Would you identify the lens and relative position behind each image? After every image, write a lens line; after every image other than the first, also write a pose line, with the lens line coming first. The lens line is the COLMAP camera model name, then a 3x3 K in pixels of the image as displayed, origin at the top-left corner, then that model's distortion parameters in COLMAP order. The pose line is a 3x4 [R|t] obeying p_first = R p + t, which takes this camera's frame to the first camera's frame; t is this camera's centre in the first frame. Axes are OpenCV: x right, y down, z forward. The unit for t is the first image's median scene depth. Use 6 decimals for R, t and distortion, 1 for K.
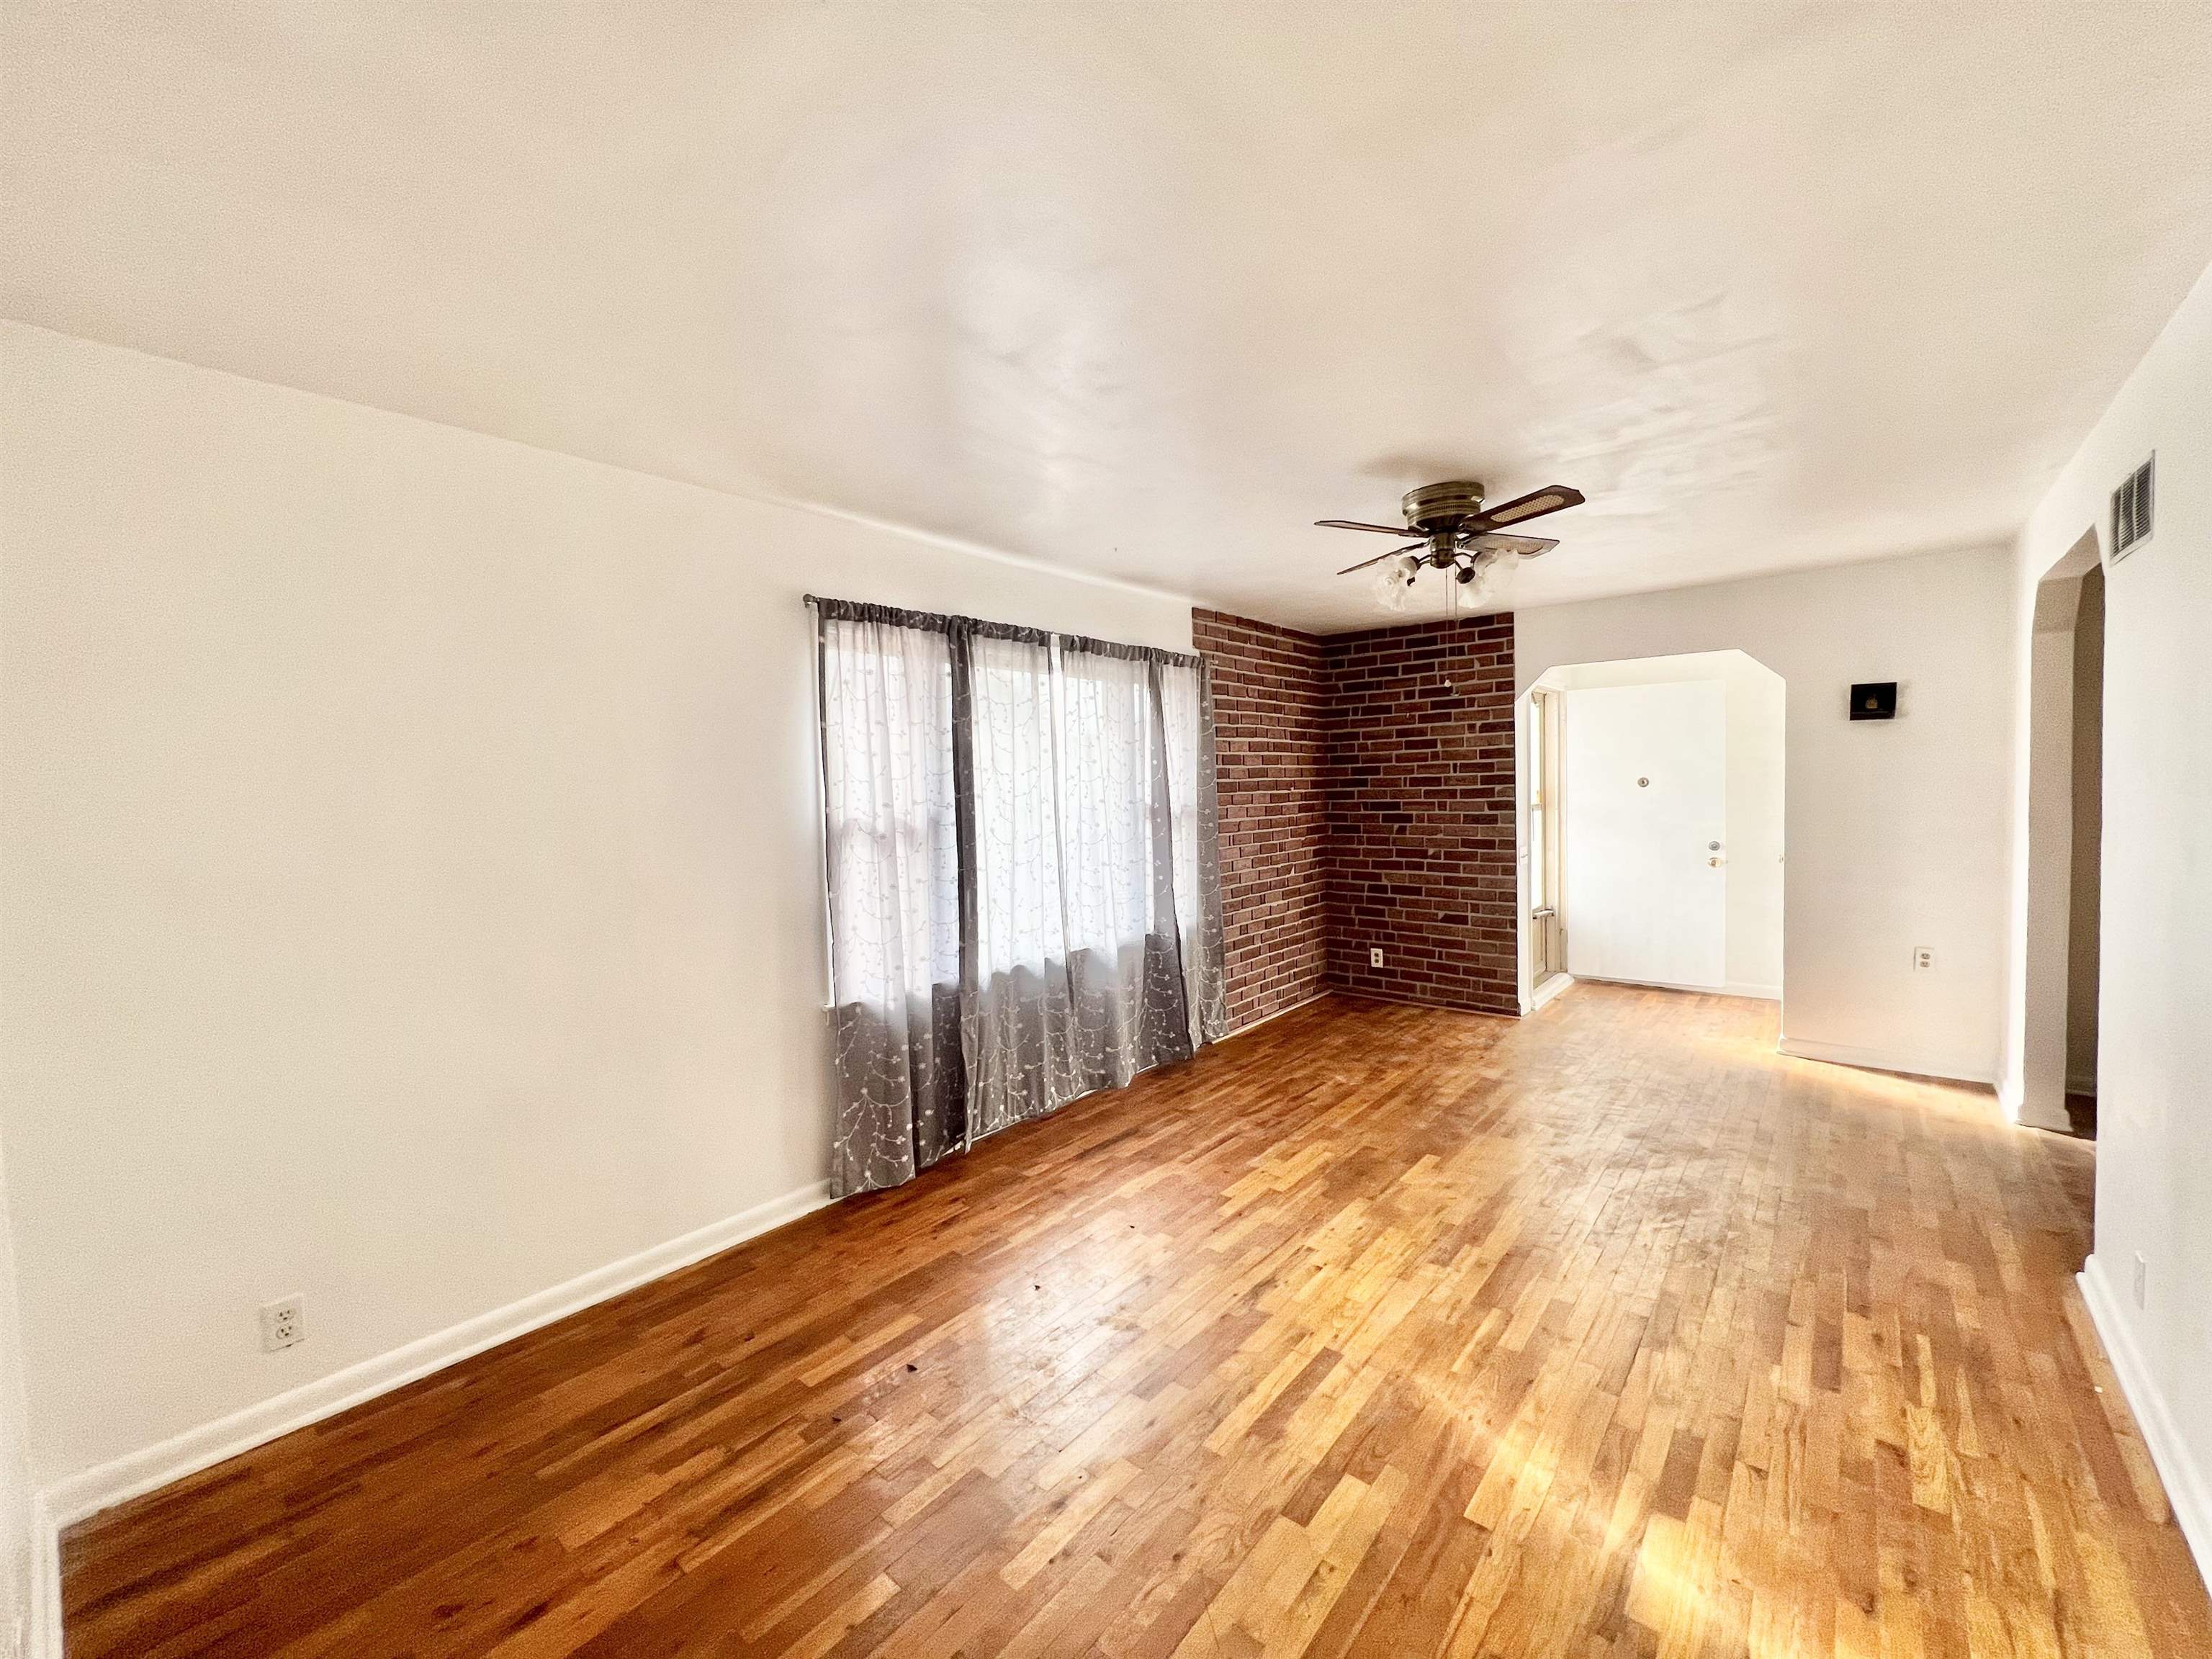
lens RADIAL K [[894.6, 0, 1106.0], [0, 894.6, 829.5], [0, 0, 1]] dist [-0.001824, -0.000414]
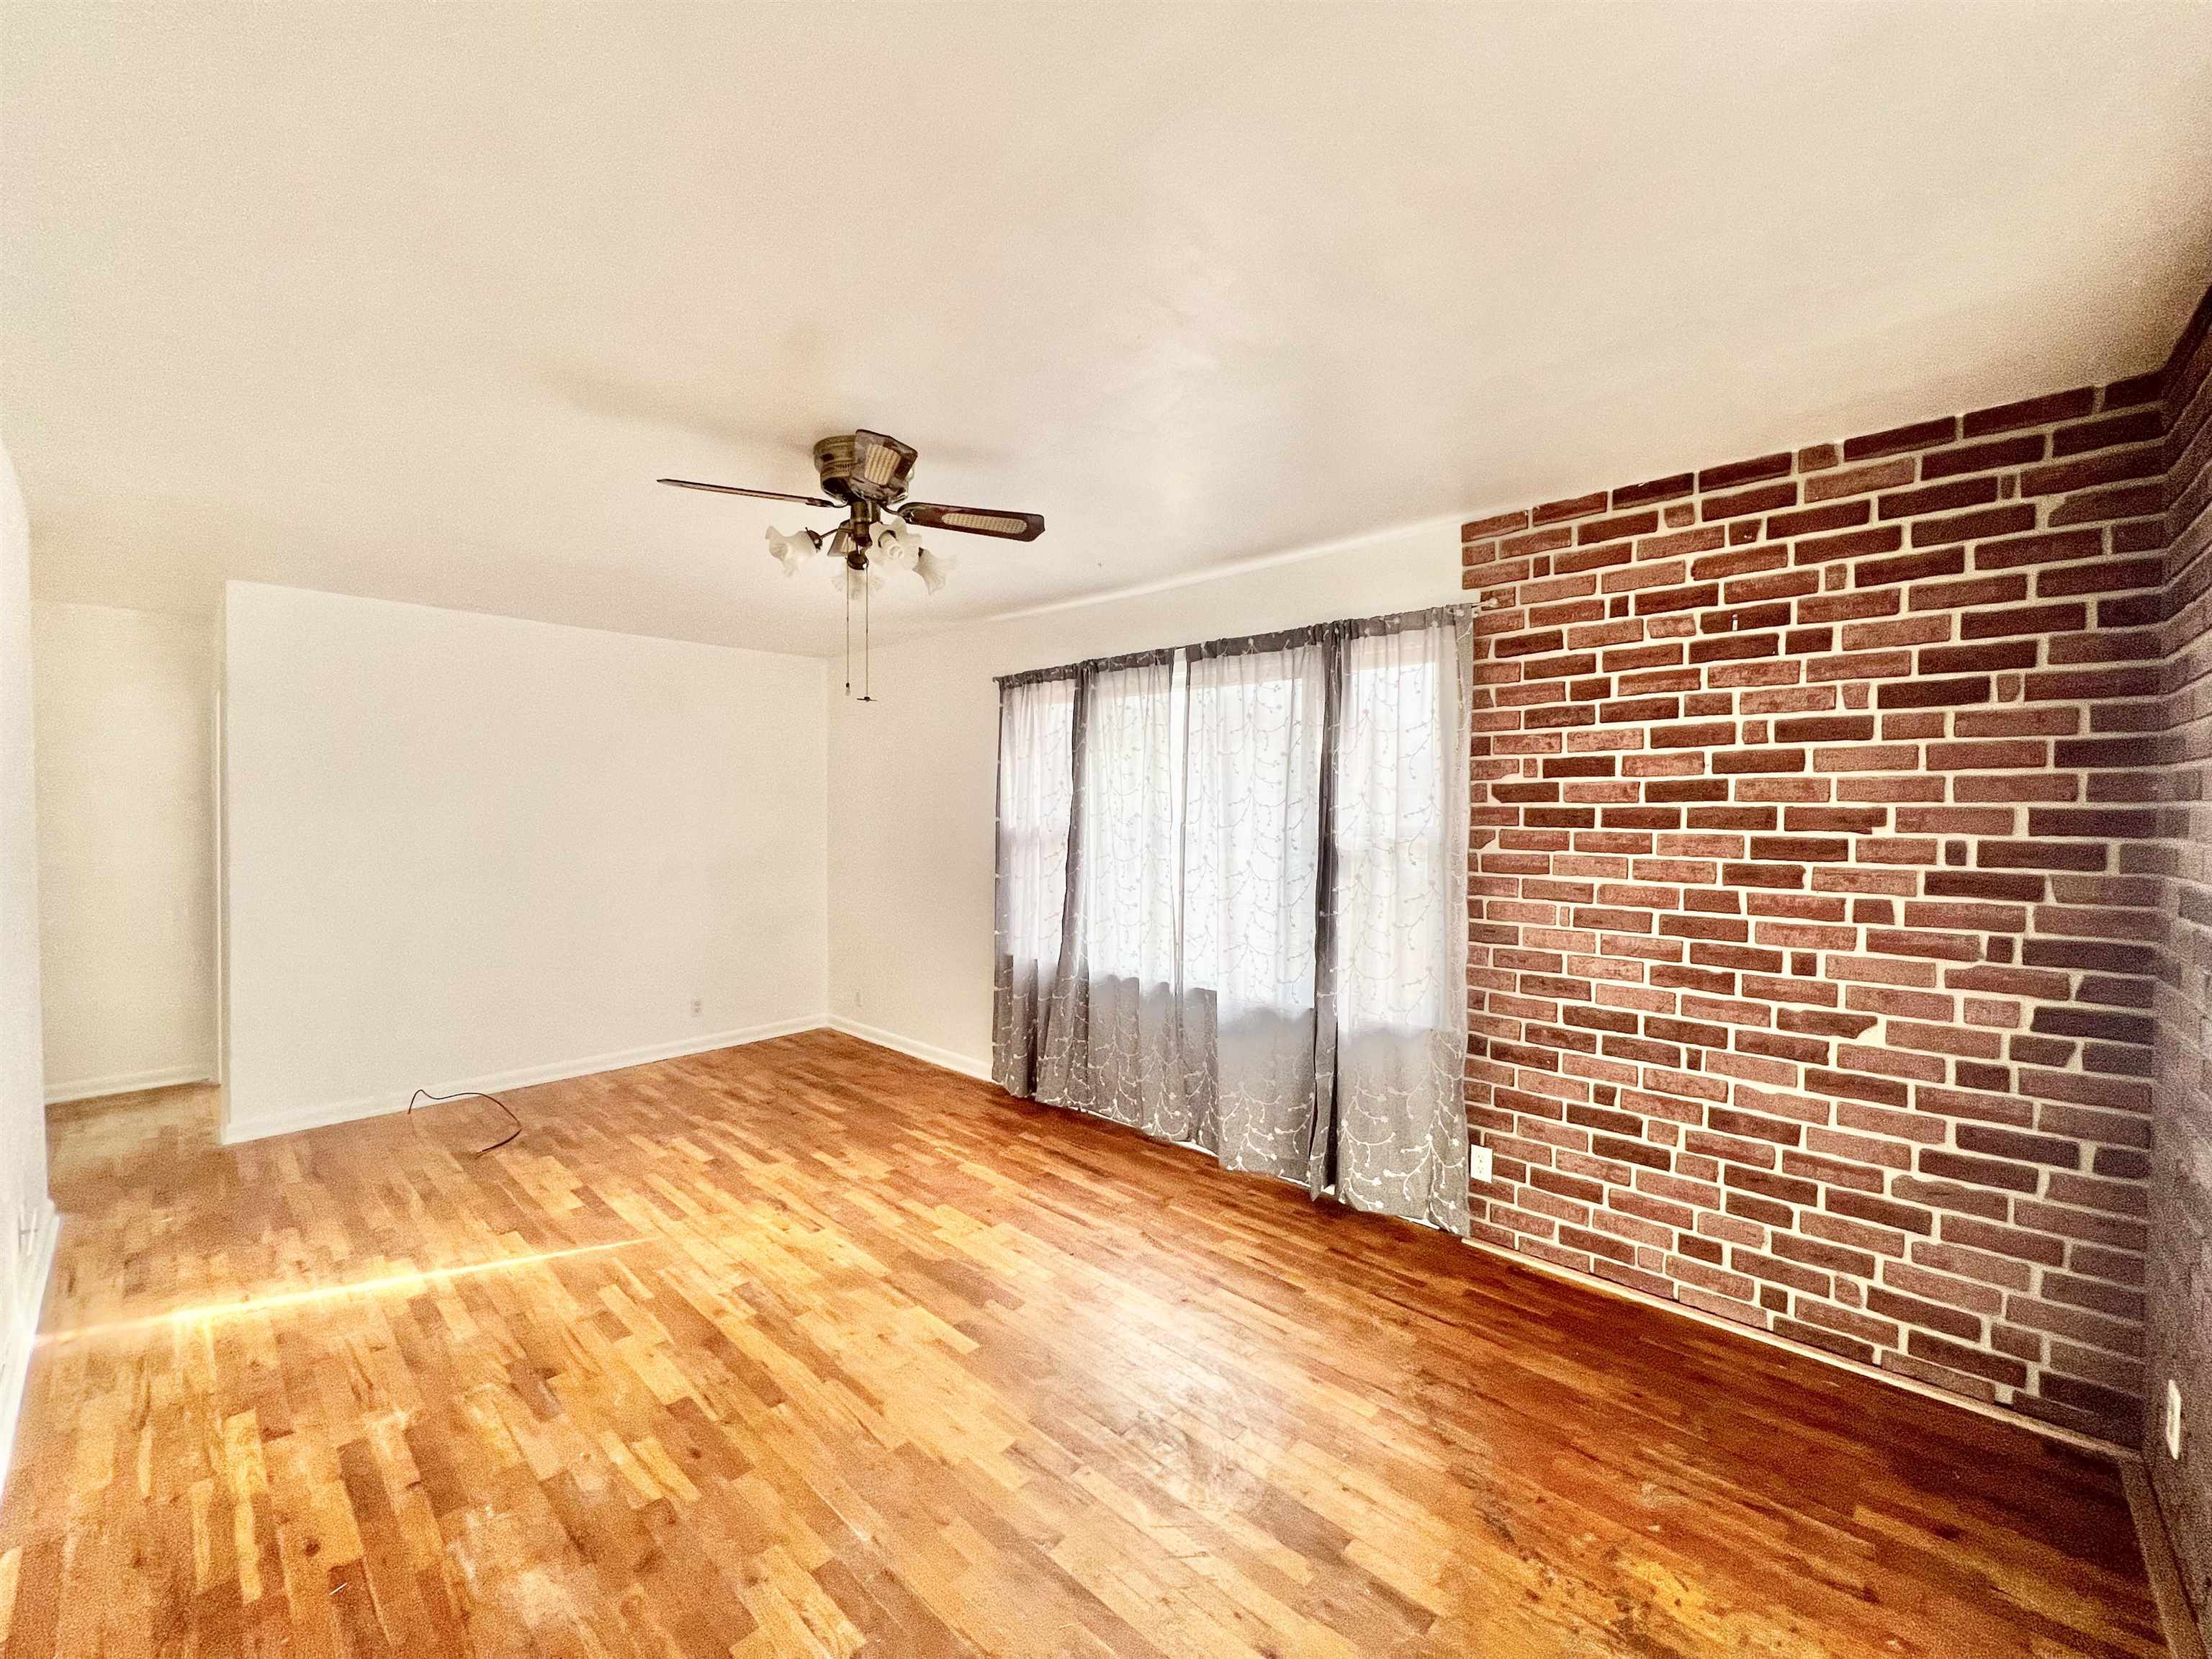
lens RADIAL K [[894.6, 0, 1106.0], [0, 894.6, 829.5], [0, 0, 1]] dist [-0.001824, -0.000414]
pose [[-0.055283, 0.047793, -0.997326, 0.923937], [-0.052661, 0.997324, 0.050712, -0.070605], [0.997081, 0.055324, -0.052618, 0.997852]]
